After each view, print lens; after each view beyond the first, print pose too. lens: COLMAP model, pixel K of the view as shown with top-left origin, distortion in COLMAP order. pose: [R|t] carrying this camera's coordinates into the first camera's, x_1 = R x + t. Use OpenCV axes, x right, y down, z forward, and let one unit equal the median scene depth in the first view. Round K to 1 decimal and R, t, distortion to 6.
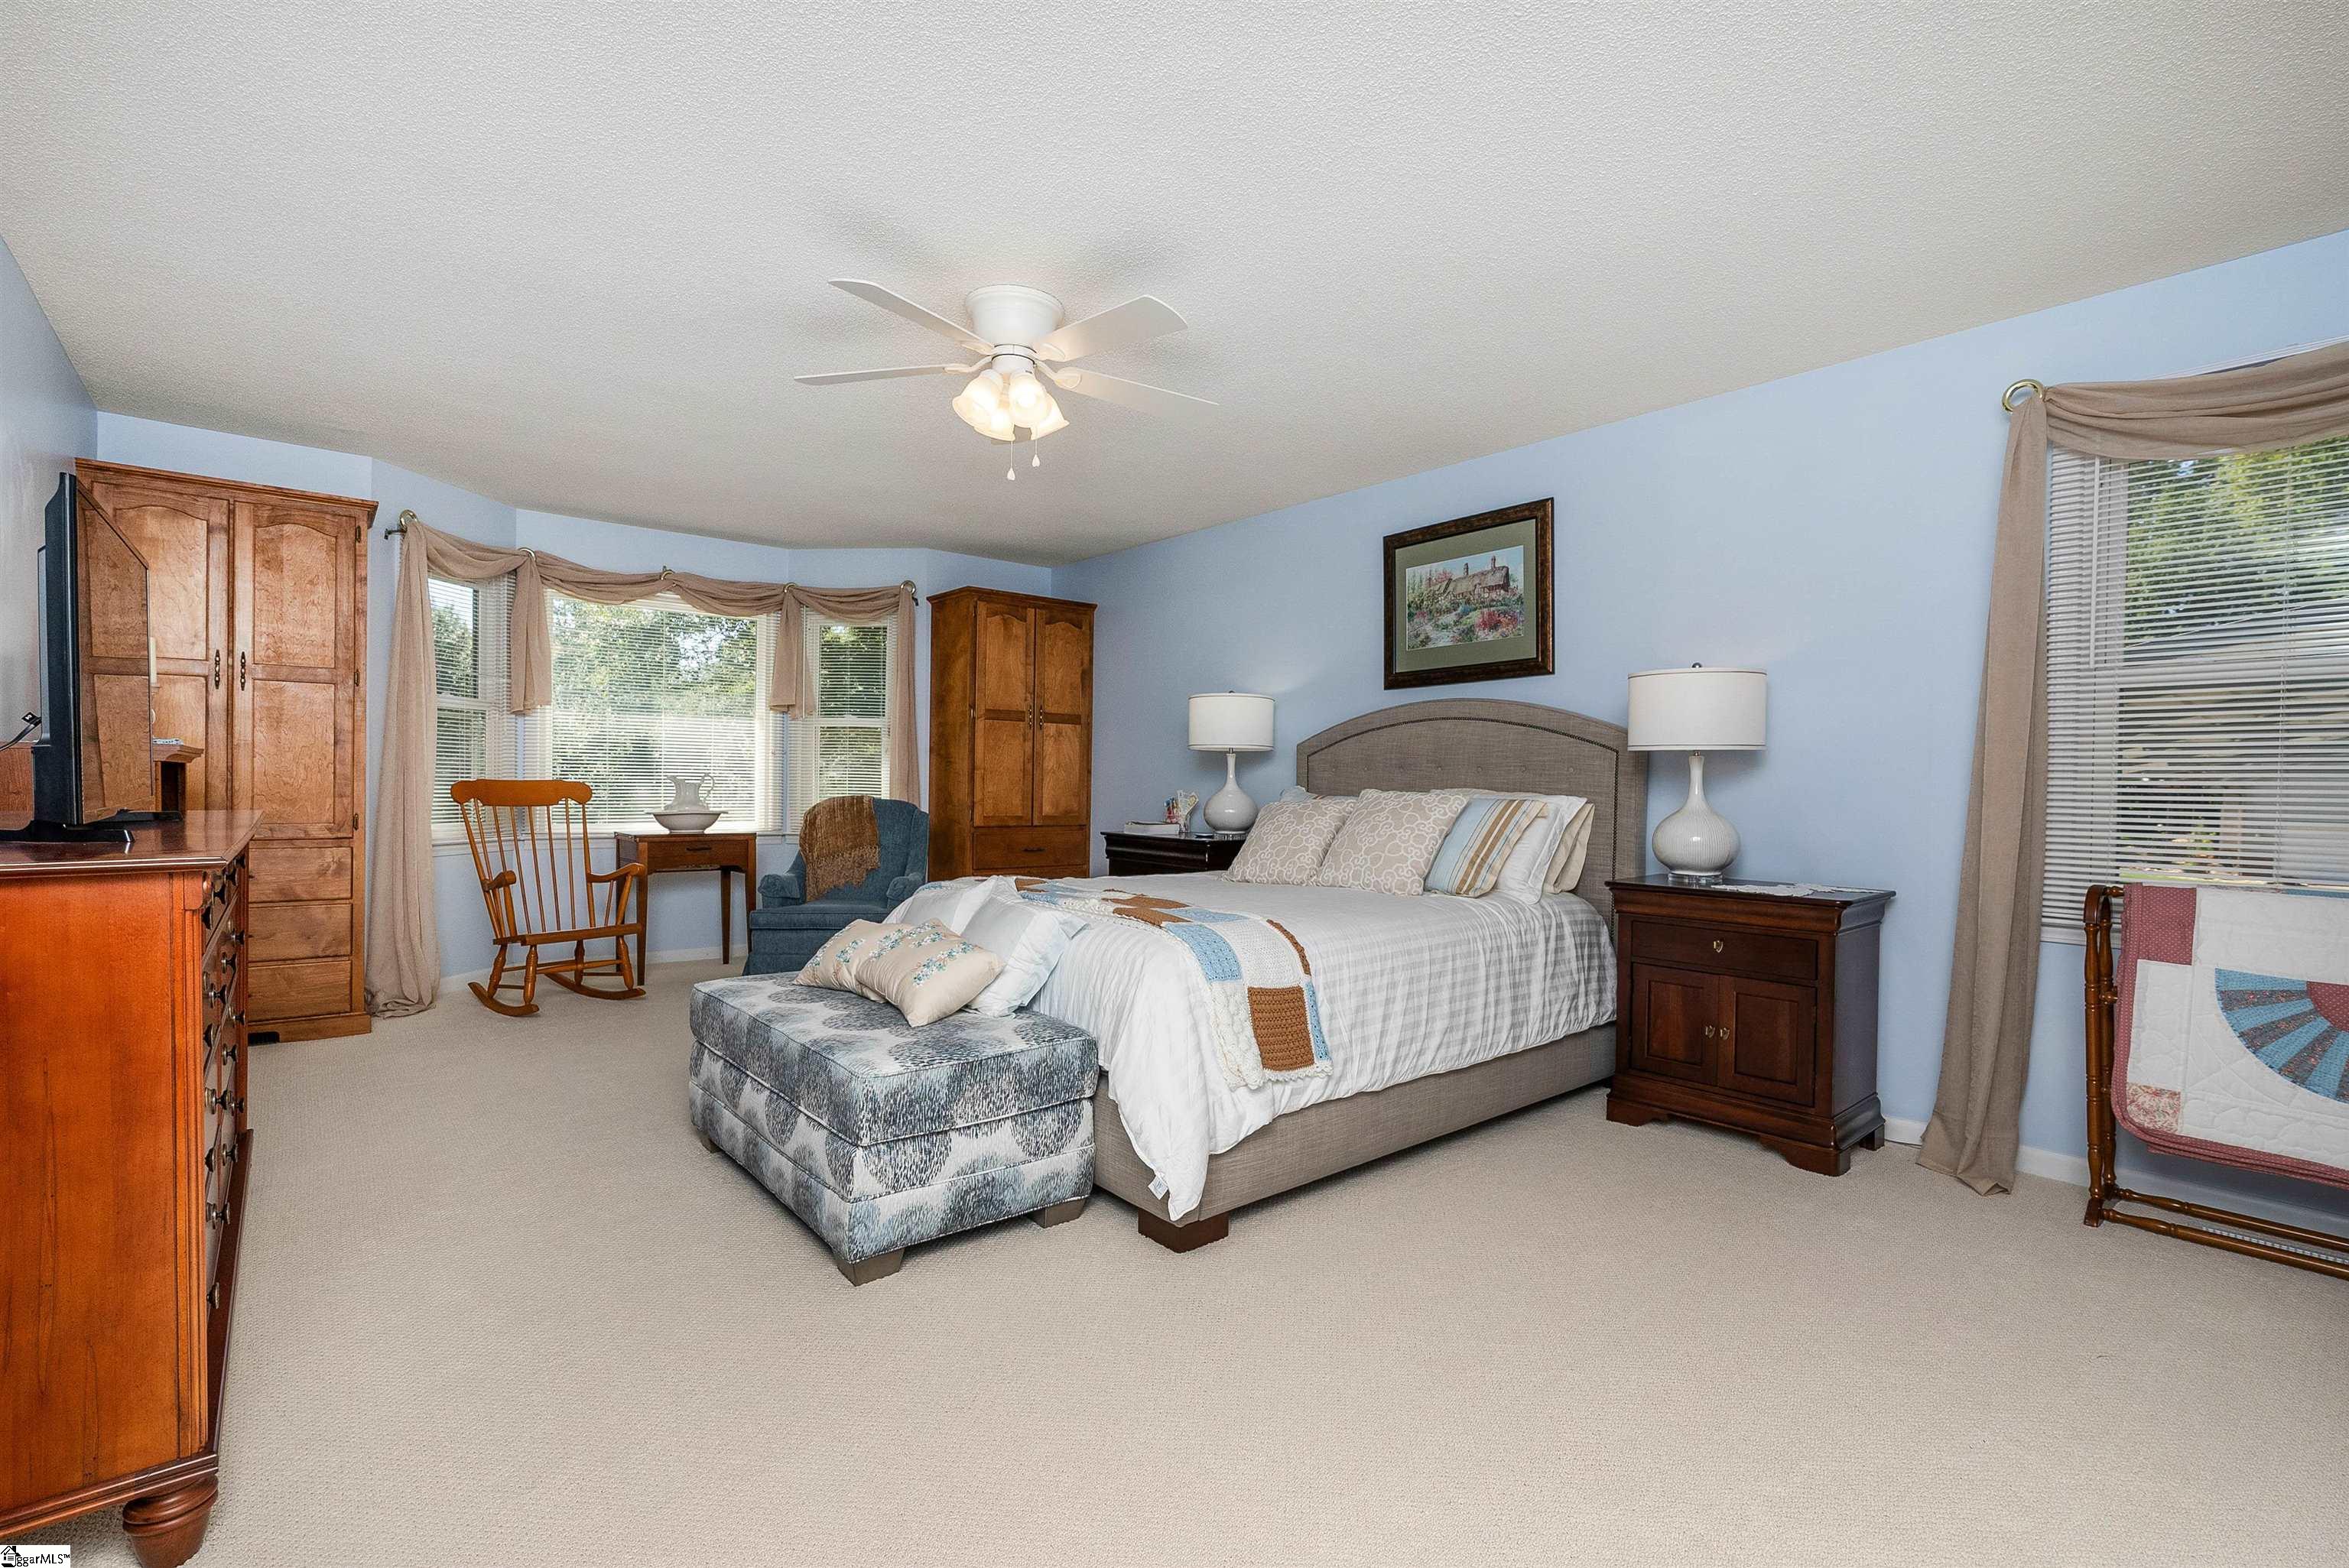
lens RADIAL K [[1065.8, 0, 1173.4], [0, 1065.8, 797.4], [0, 0, 1]] dist [-0.008799, 0.002125]
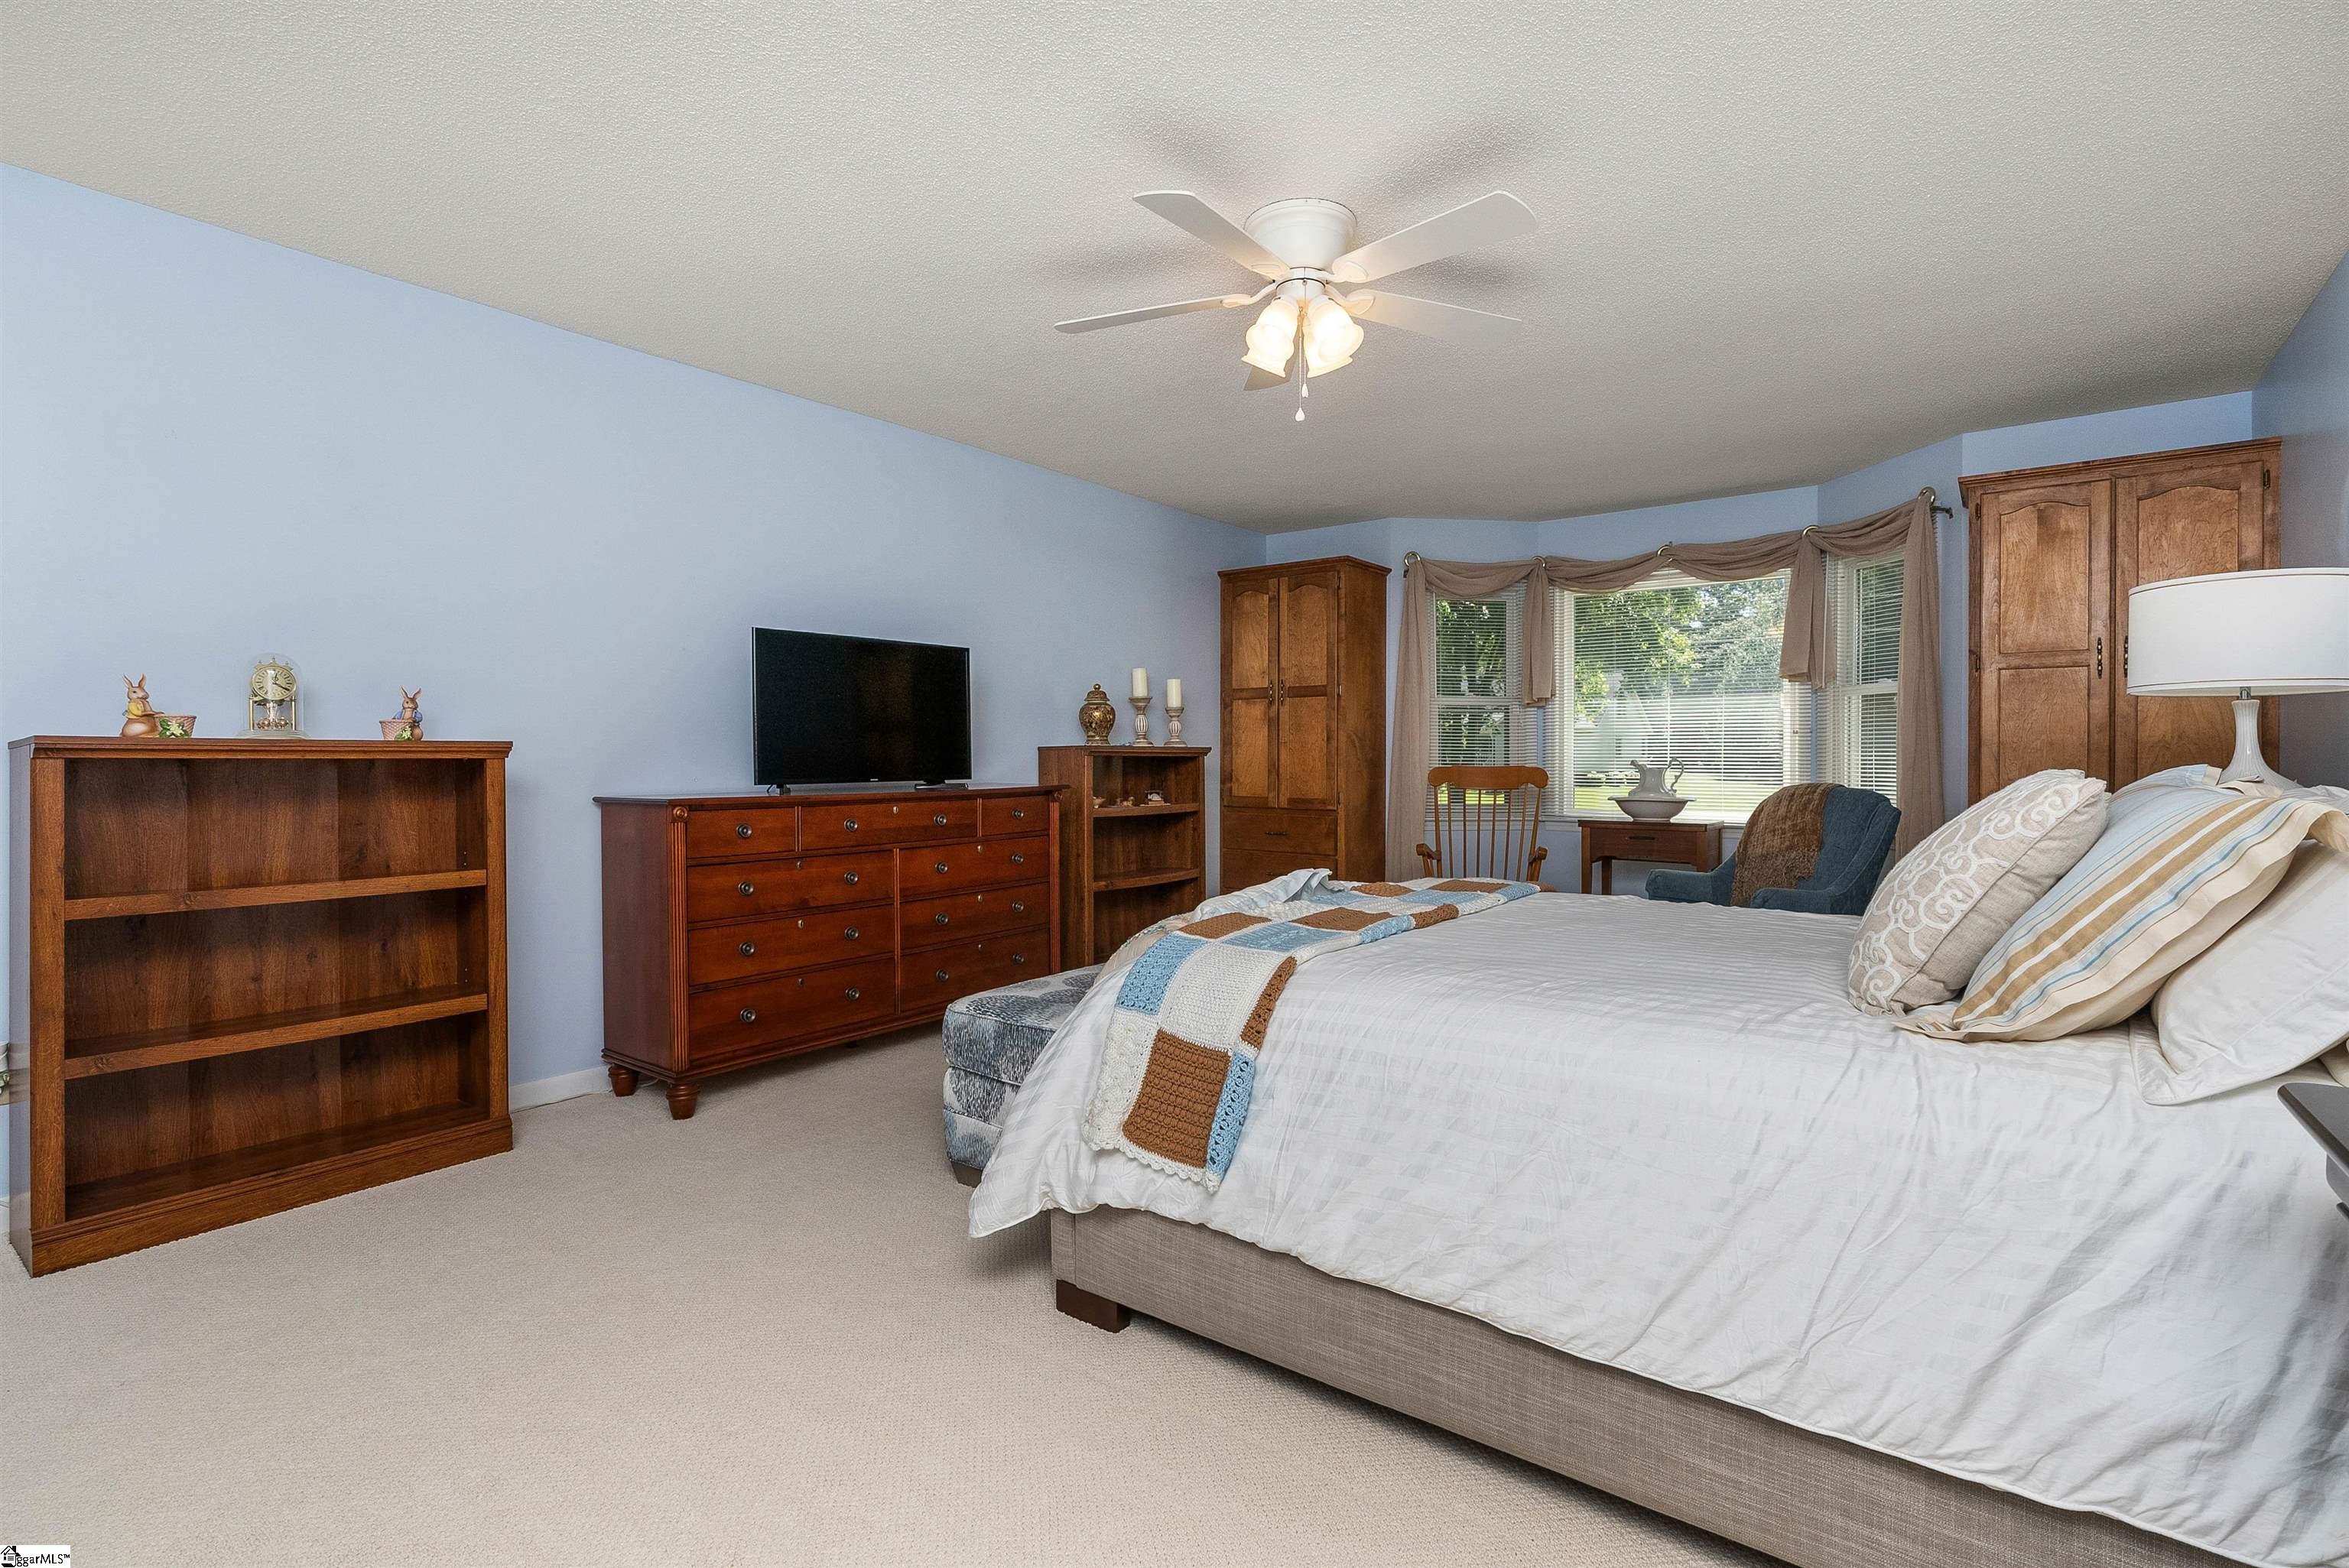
lens RADIAL K [[1065.8, 0, 1176.1], [0, 1065.8, 770.9], [0, 0, 1]] dist [-0.008799, 0.002125]
pose [[0.248836, -0.001077, -0.968545, 0.366571], [-0.010961, 0.999932, -0.003928, -0.003009], [0.968483, 0.011593, 0.248808, 0.362274]]
